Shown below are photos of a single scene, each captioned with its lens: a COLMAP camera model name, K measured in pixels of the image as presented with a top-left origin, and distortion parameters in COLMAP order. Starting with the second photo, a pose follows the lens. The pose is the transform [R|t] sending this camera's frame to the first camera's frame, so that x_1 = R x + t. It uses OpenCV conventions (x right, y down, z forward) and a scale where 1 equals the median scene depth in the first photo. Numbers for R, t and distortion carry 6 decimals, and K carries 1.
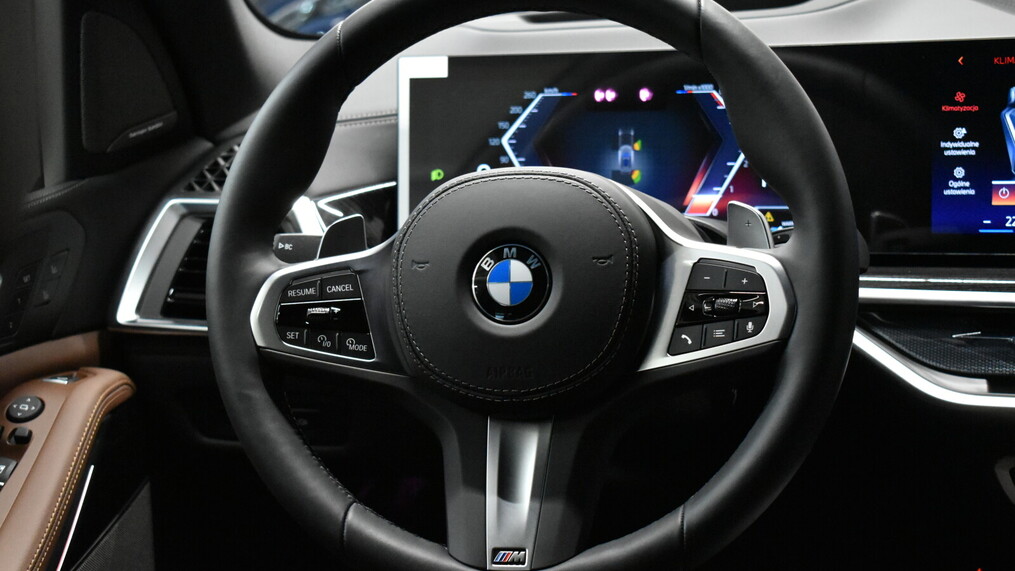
lens RADIAL K [[1781.6, 0, 508.0], [0, 1781.6, 286.2], [0, 0, 1]] dist [-0.335351, 0.000000]
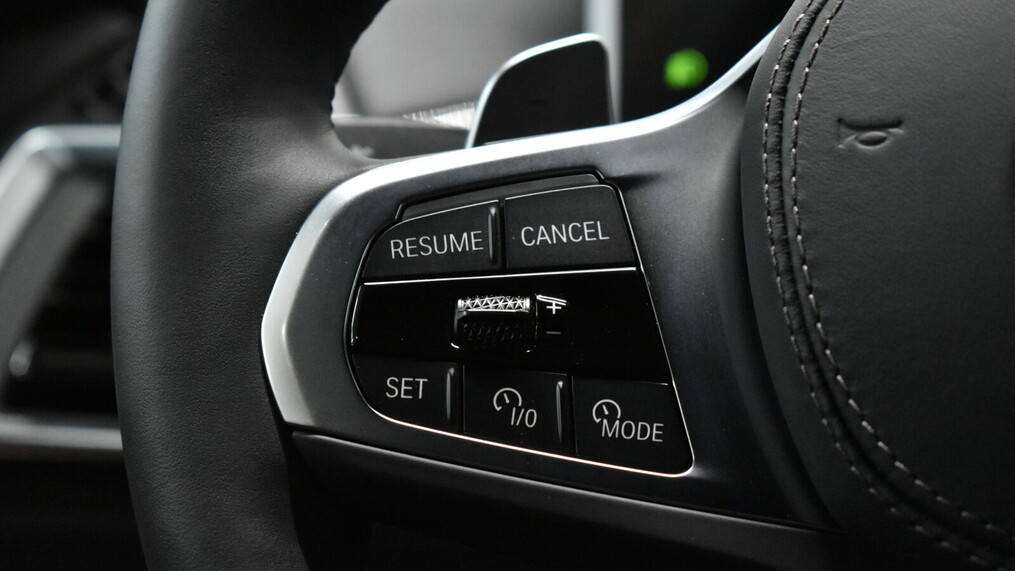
lens RADIAL K [[2472.7, 0, 507.1], [0, 2472.7, 285.3], [0, 0, 1]] dist [-0.126010, 0.000000]
pose [[0.999911, 0.002010, -0.013168, -0.099116], [-0.002842, 0.997982, -0.063436, 0.036401], [0.013013, 0.063468, 0.997899, 0.589836]]
